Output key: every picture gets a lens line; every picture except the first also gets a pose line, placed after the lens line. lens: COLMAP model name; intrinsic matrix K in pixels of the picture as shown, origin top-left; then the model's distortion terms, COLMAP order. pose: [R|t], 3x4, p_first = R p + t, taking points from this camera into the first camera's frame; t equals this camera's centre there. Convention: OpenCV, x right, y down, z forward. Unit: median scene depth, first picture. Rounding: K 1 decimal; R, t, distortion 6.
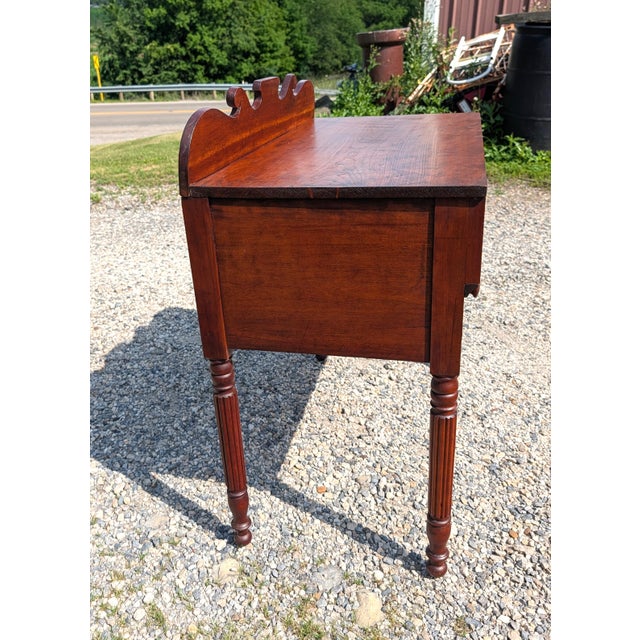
lens RADIAL K [[607.1, 0, 281.3], [0, 607.1, 313.3], [0, 0, 1]] dist [0.017895, 0.000000]
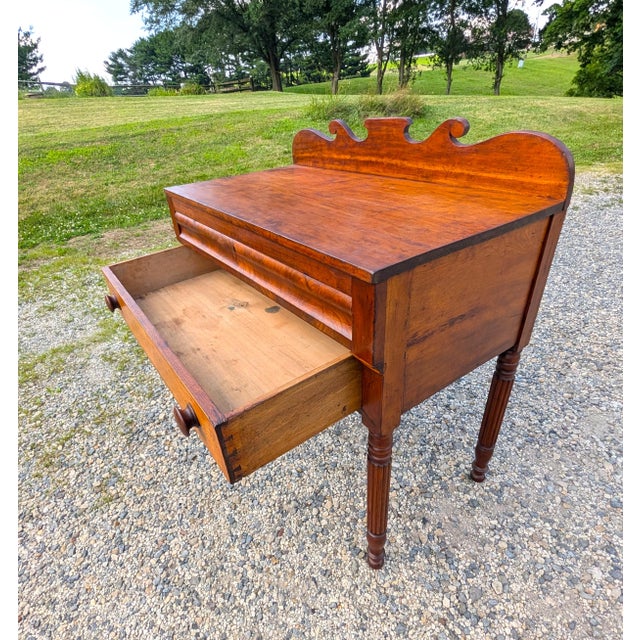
lens RADIAL K [[372.1, 0, 301.1], [0, 372.1, 344.1], [0, 0, 1]] dist [0.005901, 0.002034]
pose [[-0.634905, 0.508639, -0.581534, 0.687104], [-0.207502, 0.612786, 0.762519, -0.622191], [0.744203, 0.604797, -0.283518, 1.335407]]
